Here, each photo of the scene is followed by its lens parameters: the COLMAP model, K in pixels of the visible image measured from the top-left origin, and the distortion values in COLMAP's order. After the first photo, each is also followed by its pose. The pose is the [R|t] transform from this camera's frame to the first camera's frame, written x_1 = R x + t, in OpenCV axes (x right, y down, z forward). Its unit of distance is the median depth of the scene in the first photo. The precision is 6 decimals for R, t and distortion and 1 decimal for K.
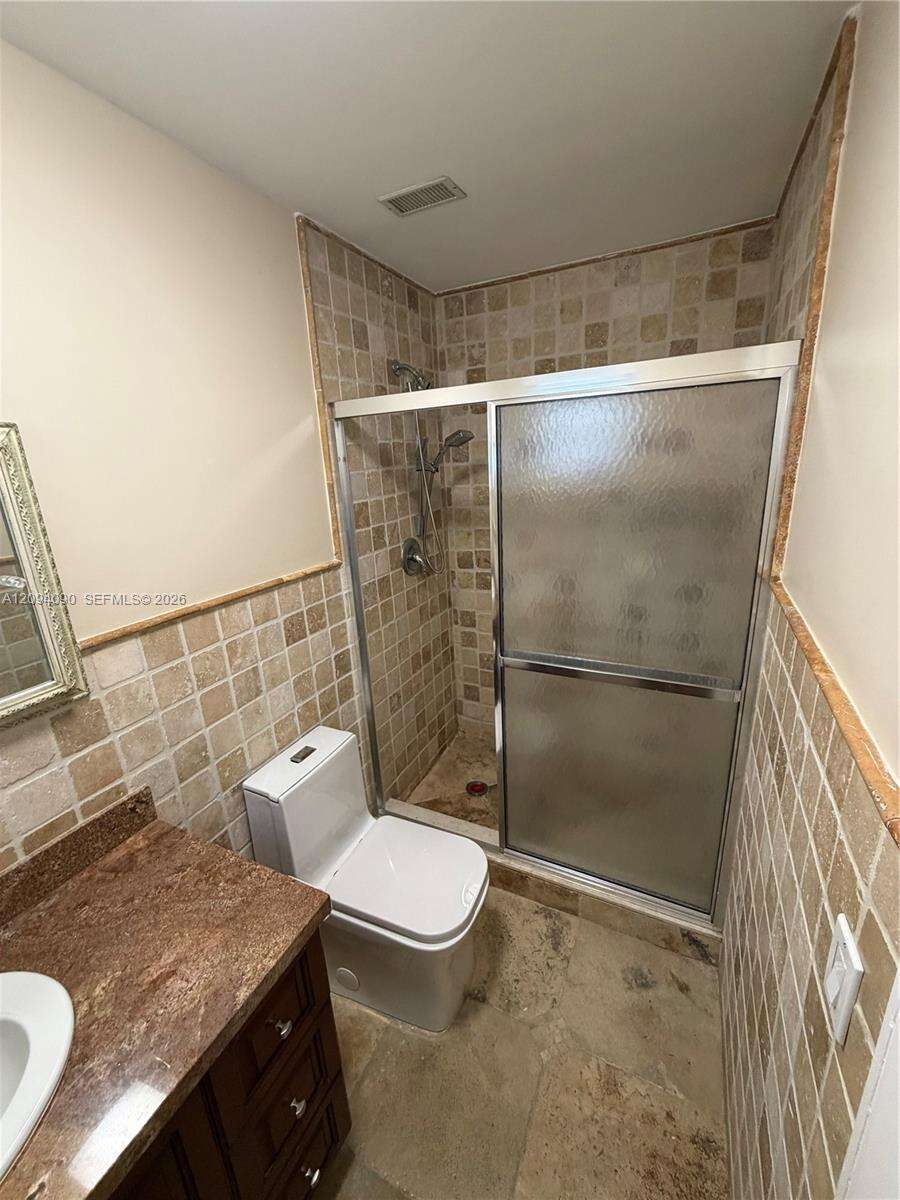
lens RADIAL K [[474.9, 0, 448.8], [0, 474.9, 595.3], [0, 0, 1]] dist [-0.001415, 0.000077]
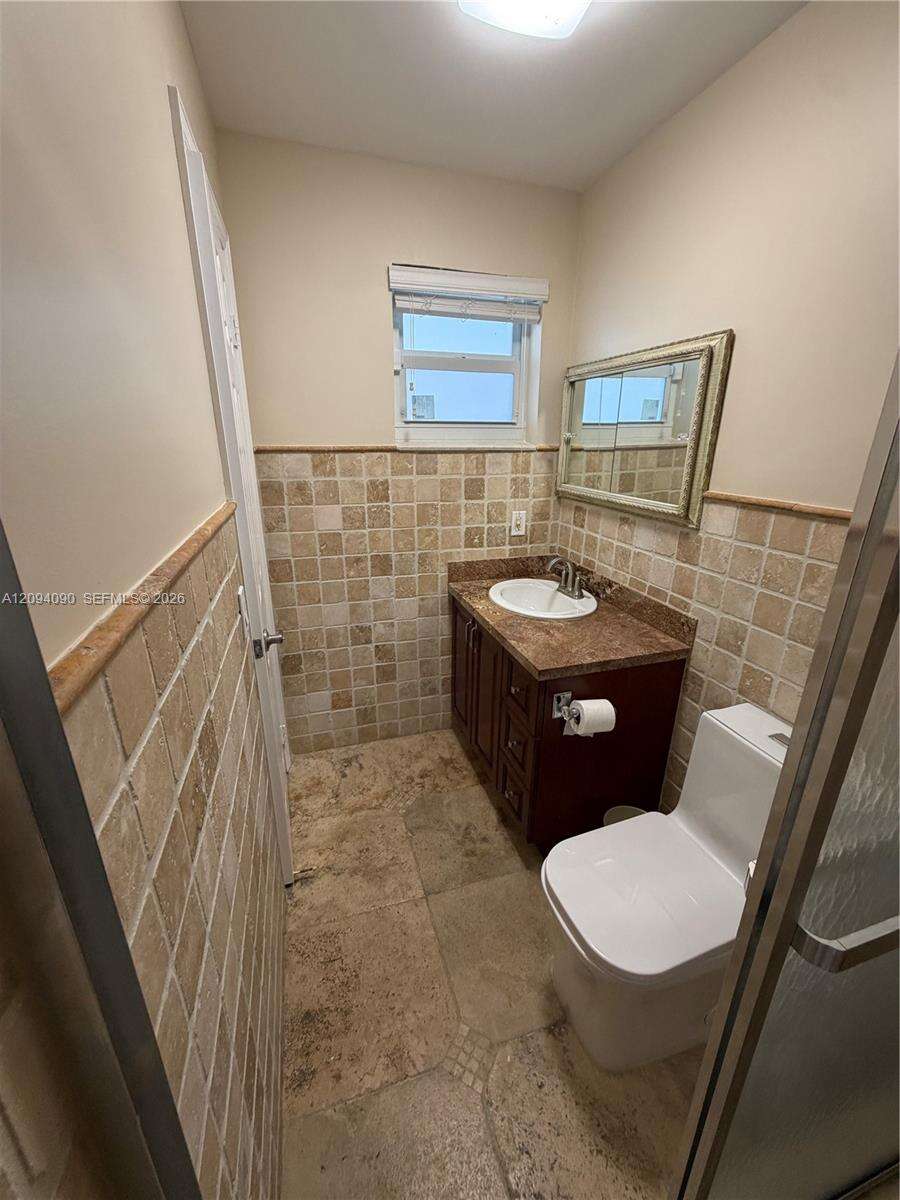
lens RADIAL K [[493.0, 0, 450.7], [0, 493.0, 602.7], [0, 0, 1]] dist [-0.000771, -0.000045]
pose [[-0.727019, 0.263669, -0.633973, 0.682206], [-0.159659, 0.833101, 0.529577, -0.240024], [0.667796, 0.486232, -0.563583, 1.258100]]
